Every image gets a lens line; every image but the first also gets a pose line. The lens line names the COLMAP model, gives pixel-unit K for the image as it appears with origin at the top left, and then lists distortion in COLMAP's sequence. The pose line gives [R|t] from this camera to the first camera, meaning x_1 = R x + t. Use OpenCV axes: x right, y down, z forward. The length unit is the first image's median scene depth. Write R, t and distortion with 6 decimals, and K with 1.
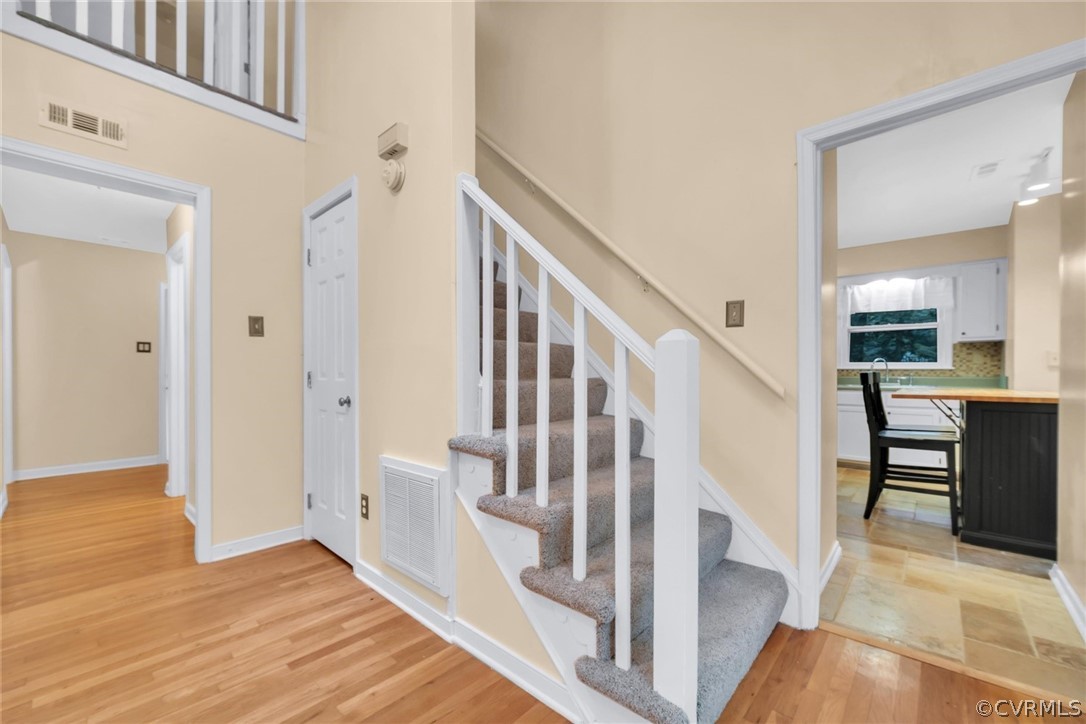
lens RADIAL K [[438.2, 0, 536.7], [0, 438.2, 377.3], [0, 0, 1]] dist [0.000846, -0.000852]
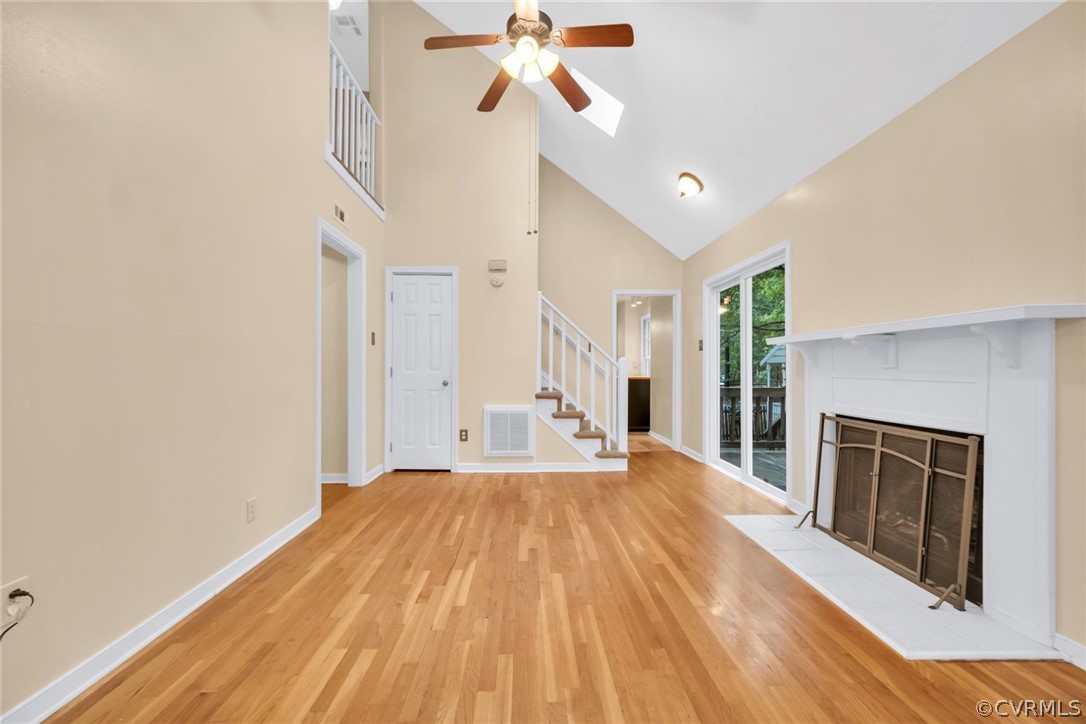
lens RADIAL K [[438.2, 0, 537.9], [0, 438.2, 365.1], [0, 0, 1]] dist [0.000846, -0.000852]
pose [[0.709331, 0.010766, 0.704793, -1.807129], [0.002849, 0.999831, -0.018140, 0.016453], [-0.704870, 0.014875, 0.709181, -0.759718]]
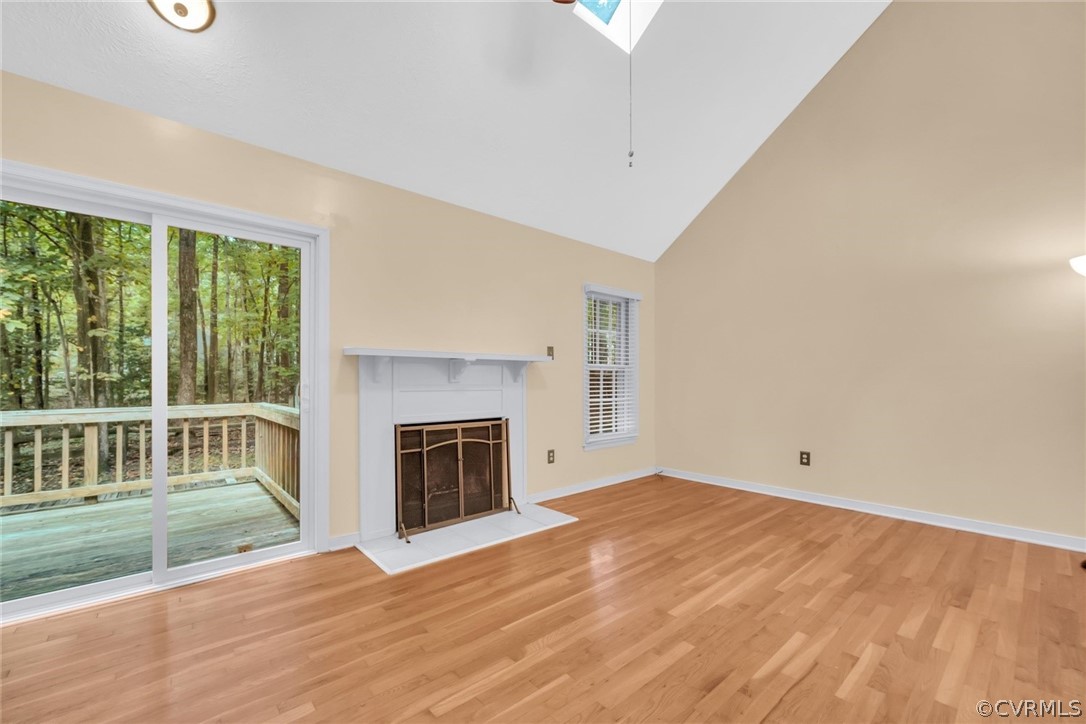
lens RADIAL K [[438.2, 0, 536.0], [0, 438.2, 374.5], [0, 0, 1]] dist [0.000846, -0.000852]
pose [[-0.994442, 0.005232, 0.105156, -0.726618], [0.005417, 0.999984, 0.001478, -0.027845], [-0.105147, 0.002040, -0.994455, 1.128788]]
